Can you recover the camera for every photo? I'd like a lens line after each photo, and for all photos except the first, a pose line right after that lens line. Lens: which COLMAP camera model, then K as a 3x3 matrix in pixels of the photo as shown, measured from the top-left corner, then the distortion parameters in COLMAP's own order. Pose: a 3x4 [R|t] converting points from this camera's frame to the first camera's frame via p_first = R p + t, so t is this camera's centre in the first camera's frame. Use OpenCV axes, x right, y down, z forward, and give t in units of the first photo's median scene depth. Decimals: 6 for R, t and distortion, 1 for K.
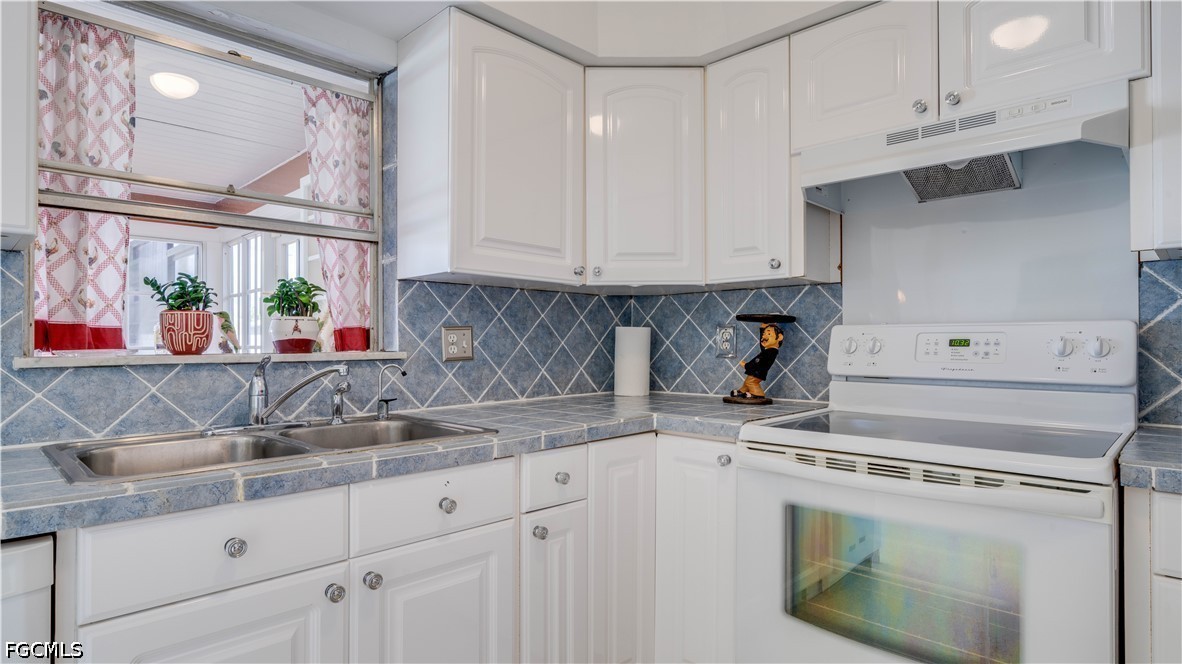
lens RADIAL K [[622.6, 0, 588.0], [0, 622.6, 336.3], [0, 0, 1]] dist [-0.001386, -0.000199]
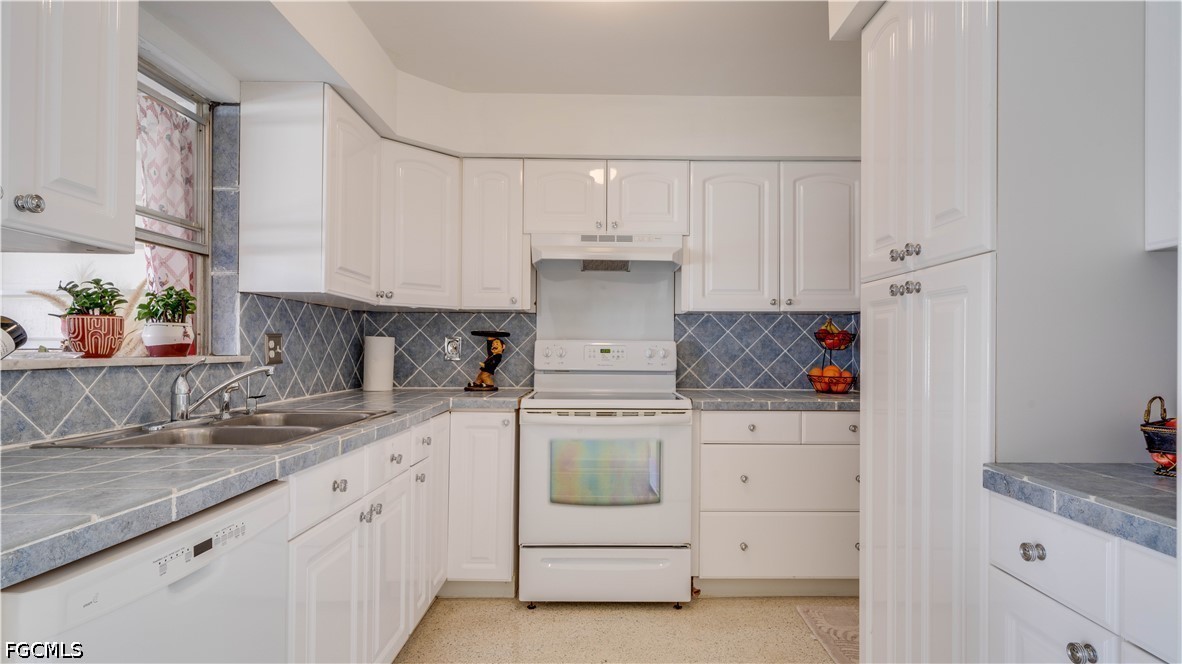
lens RADIAL K [[601.1, 0, 607.5], [0, 601.1, 347.1], [0, 0, 1]] dist [-0.000649, 0.000118]
pose [[0.703767, 0.010688, 0.710351, -0.691869], [-0.014491, 0.999895, -0.000688, 0.000309], [-0.710284, -0.009810, 0.703847, -0.278812]]
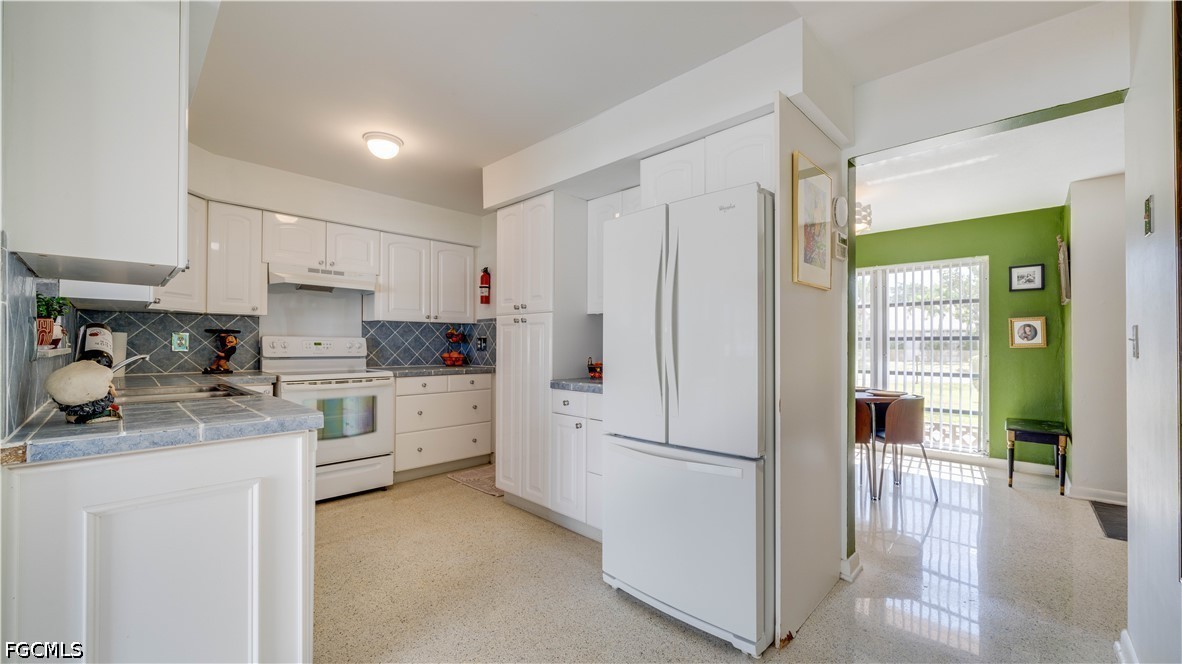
lens RADIAL K [[458.2, 0, 582.1], [0, 458.2, 341.4], [0, 0, 1]] dist [-0.002514, -0.000291]
pose [[0.002374, 0.011072, 0.999936, -1.519653], [-0.013977, 0.999841, -0.011038, 0.004989], [-0.999900, -0.013950, 0.002529, -0.216967]]
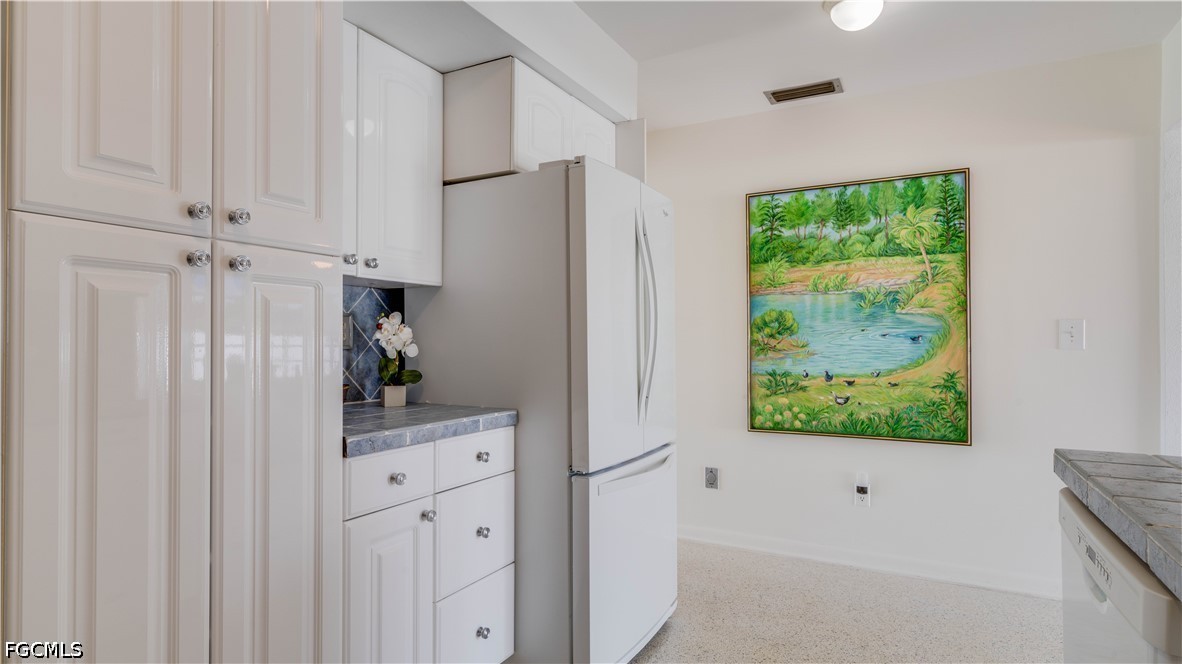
lens RADIAL K [[622.6, 0, 590.0], [0, 622.6, 339.8], [0, 0, 1]] dist [-0.001386, -0.000199]
pose [[-0.960078, 0.005957, -0.279671, 0.016171], [0.009395, 0.999896, -0.010953, 0.008151], [0.279576, -0.013143, -0.960034, 0.784704]]
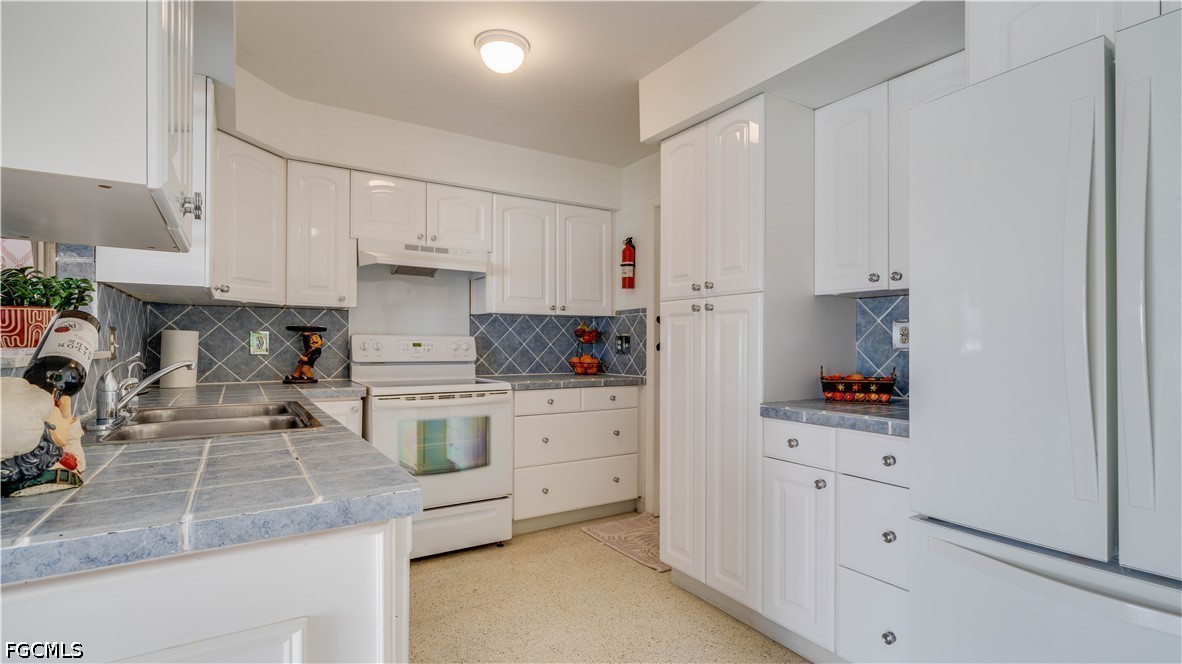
lens RADIAL K [[546.3, 0, 582.6], [0, 546.3, 342.6], [0, 0, 1]] dist [0.000814, 0.000273]
pose [[0.232776, 0.008267, 0.972495, -1.138868], [-0.012803, 0.999903, -0.005436, 0.005974], [-0.972446, -0.011186, 0.232859, -0.003066]]
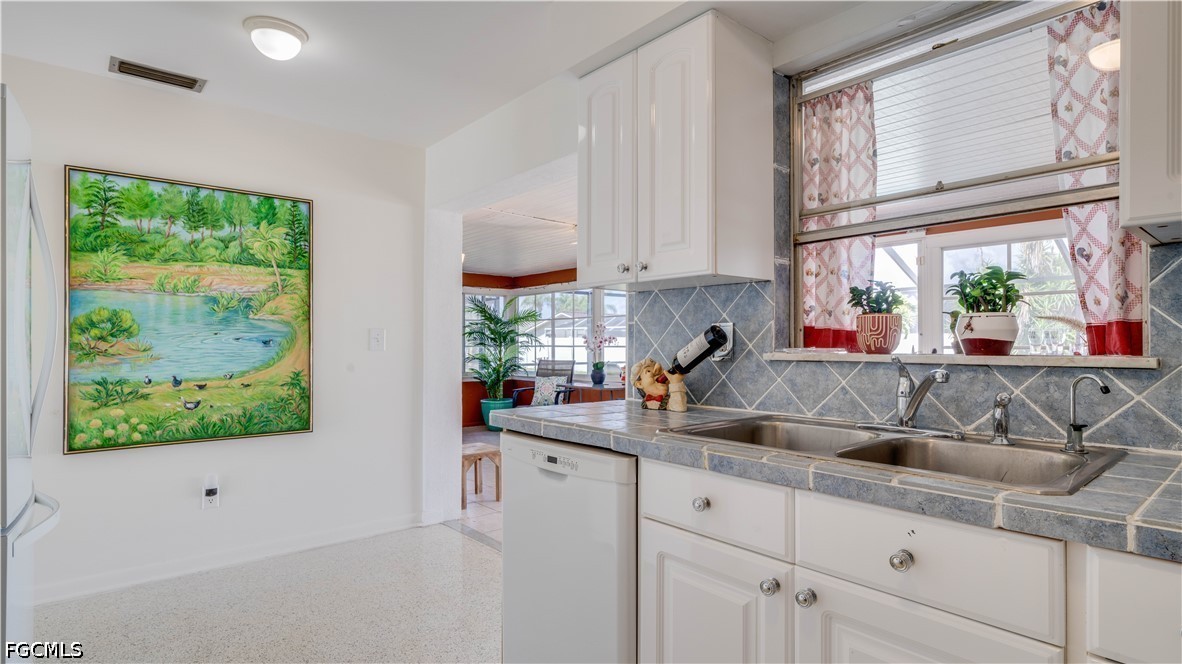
lens RADIAL K [[601.1, 0, 595.8], [0, 601.1, 339.6], [0, 0, 1]] dist [-0.000649, 0.000118]
pose [[-0.076868, -0.002074, -0.997039, 0.411504], [0.010525, 0.999940, -0.002892, 0.002204], [0.996986, -0.010716, -0.076842, 0.535427]]
